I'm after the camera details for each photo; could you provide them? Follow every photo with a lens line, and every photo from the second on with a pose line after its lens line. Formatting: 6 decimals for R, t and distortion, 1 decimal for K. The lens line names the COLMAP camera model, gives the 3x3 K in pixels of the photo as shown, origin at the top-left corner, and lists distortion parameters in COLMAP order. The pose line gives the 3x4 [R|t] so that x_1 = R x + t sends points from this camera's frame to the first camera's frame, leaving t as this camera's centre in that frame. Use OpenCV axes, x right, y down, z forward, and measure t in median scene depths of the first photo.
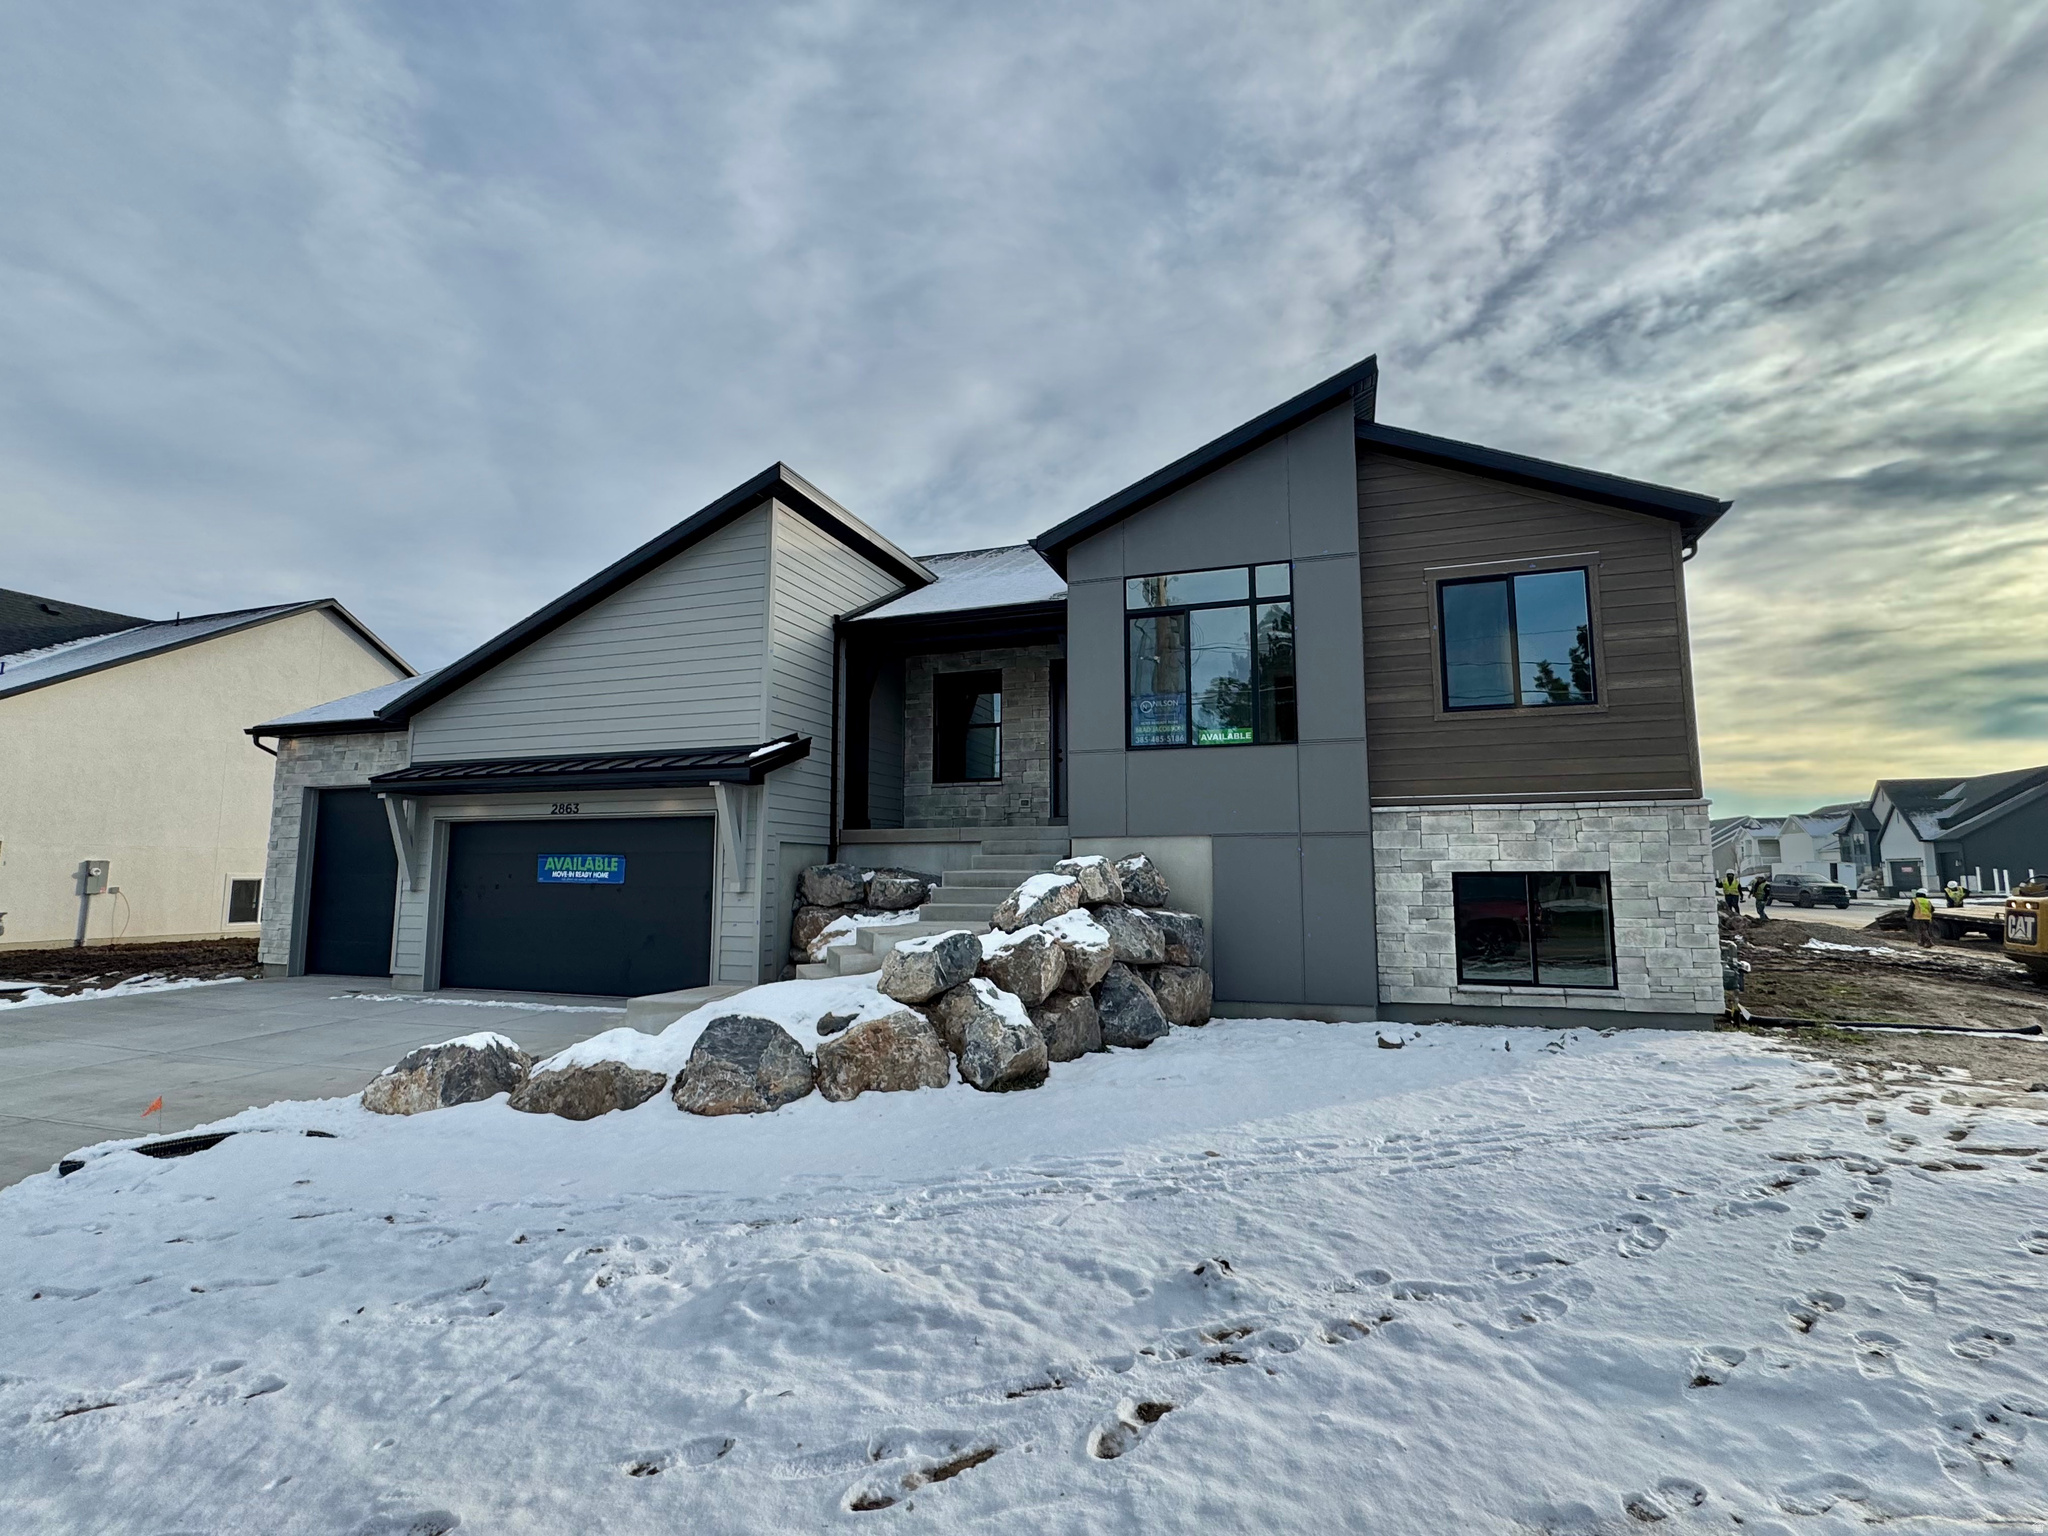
lens RADIAL K [[949.0, 0, 1029.1], [0, 949.0, 765.3], [0, 0, 1]] dist [-0.005691, -0.000425]
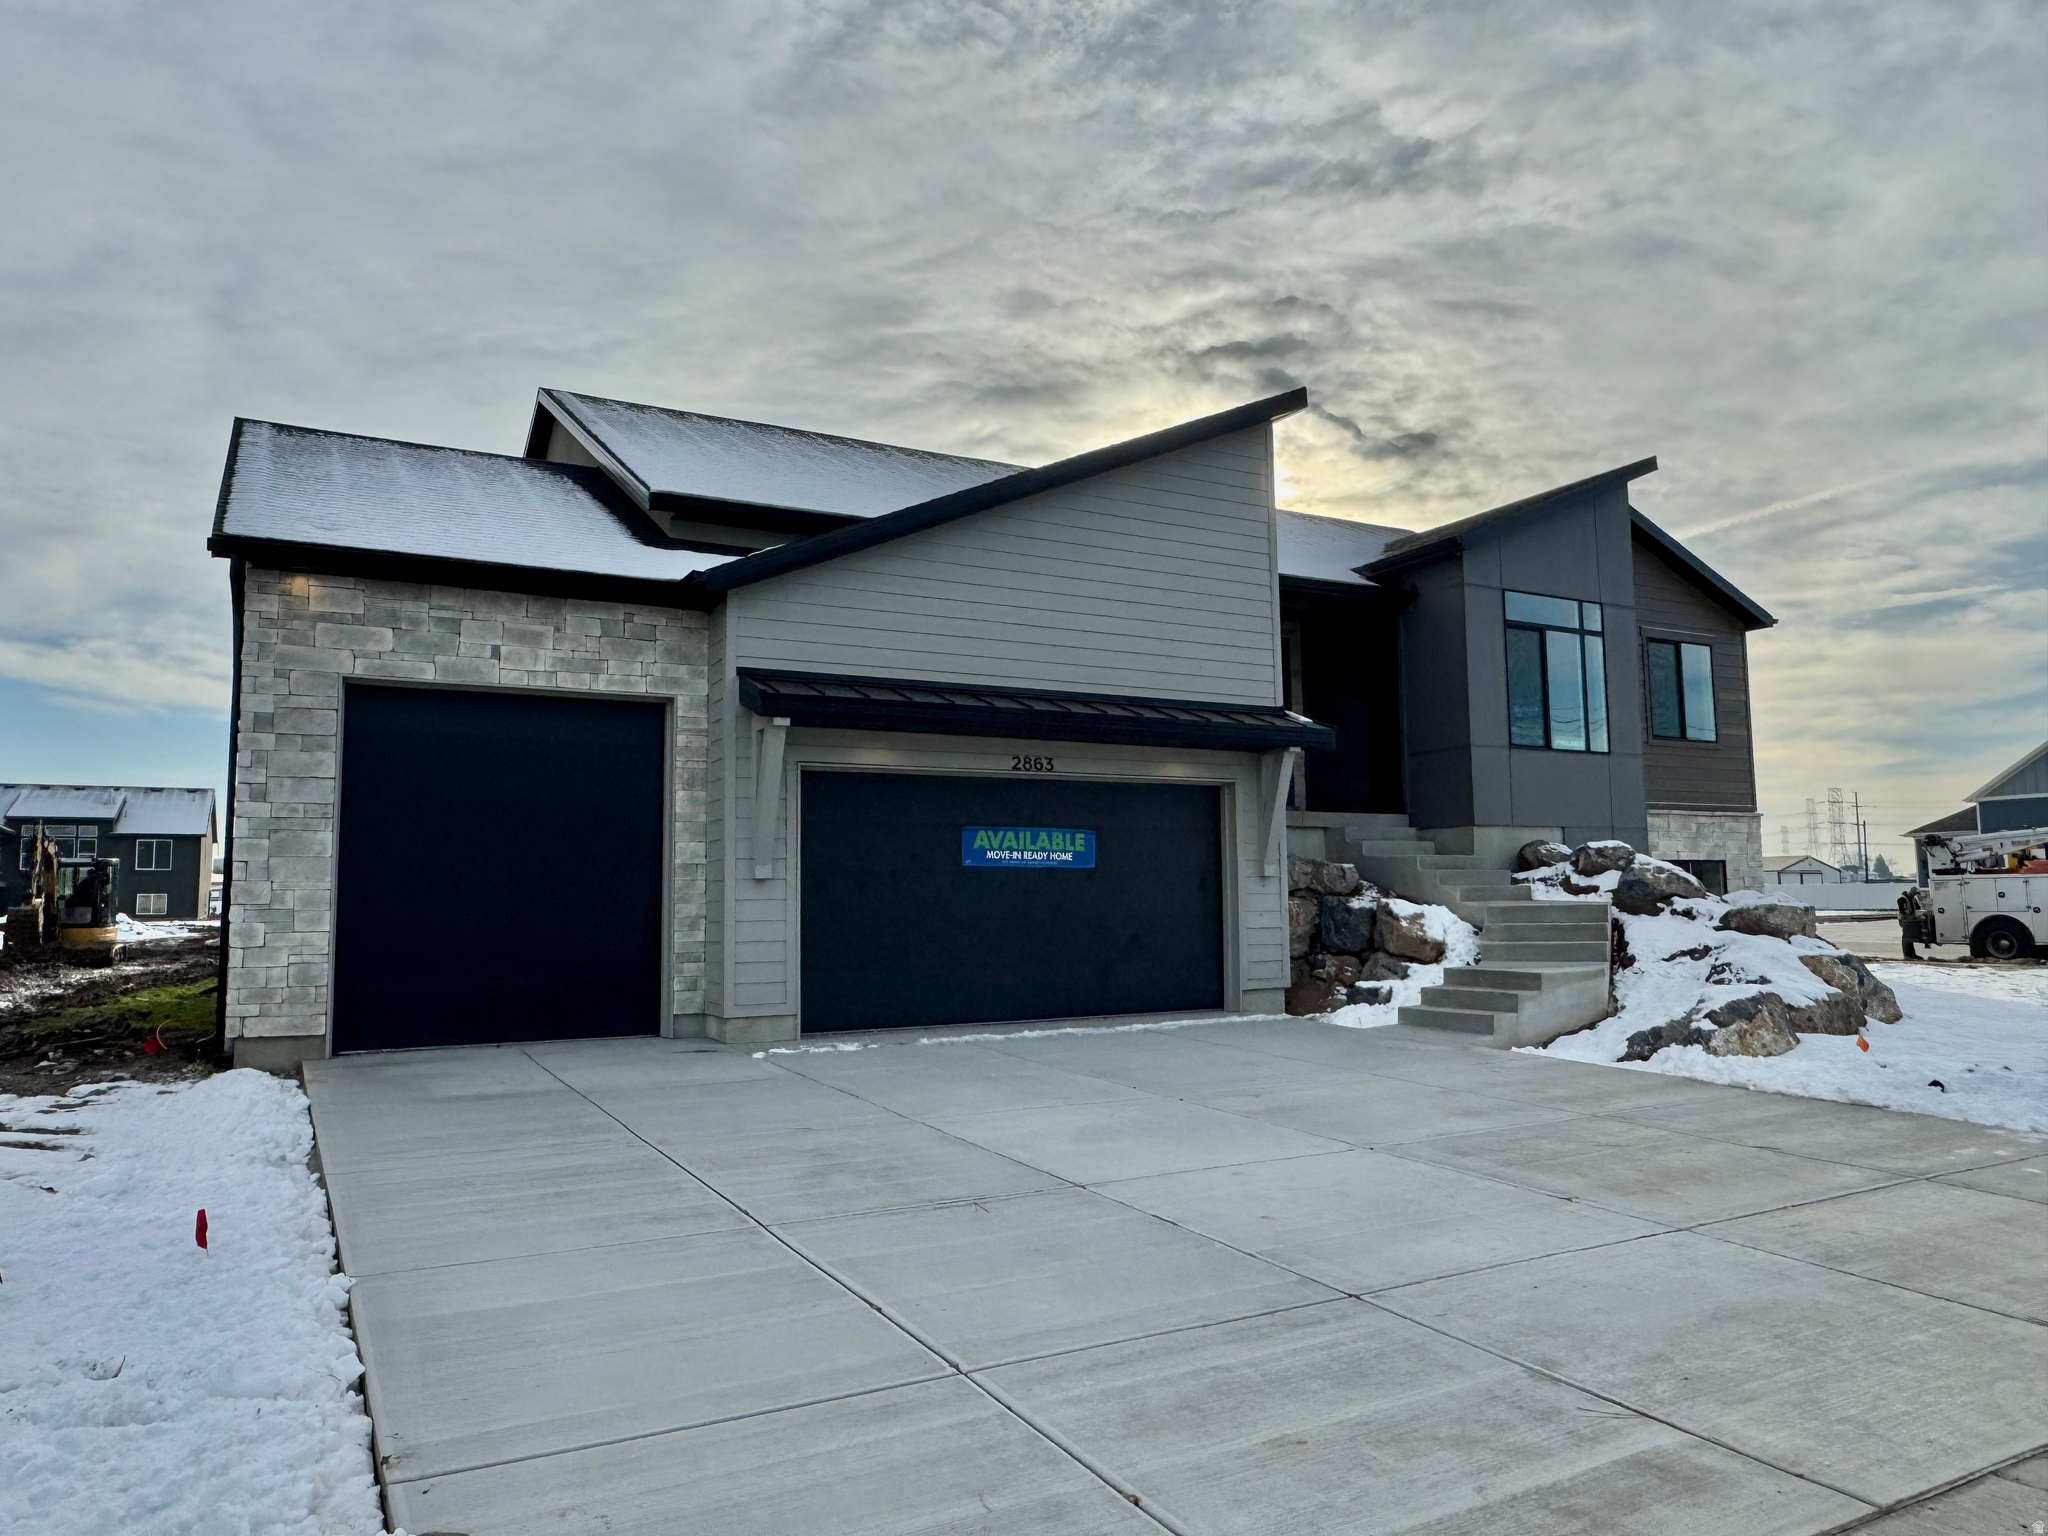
lens RADIAL K [[1352.5, 0, 1024.0], [0, 1352.5, 765.9], [0, 0, 1]] dist [-0.005148, -0.000039]
pose [[0.675262, 0.064279, 0.734772, -1.253287], [-0.075201, 0.997004, -0.018109, 0.066564], [-0.733735, -0.043027, 0.678072, 0.306043]]
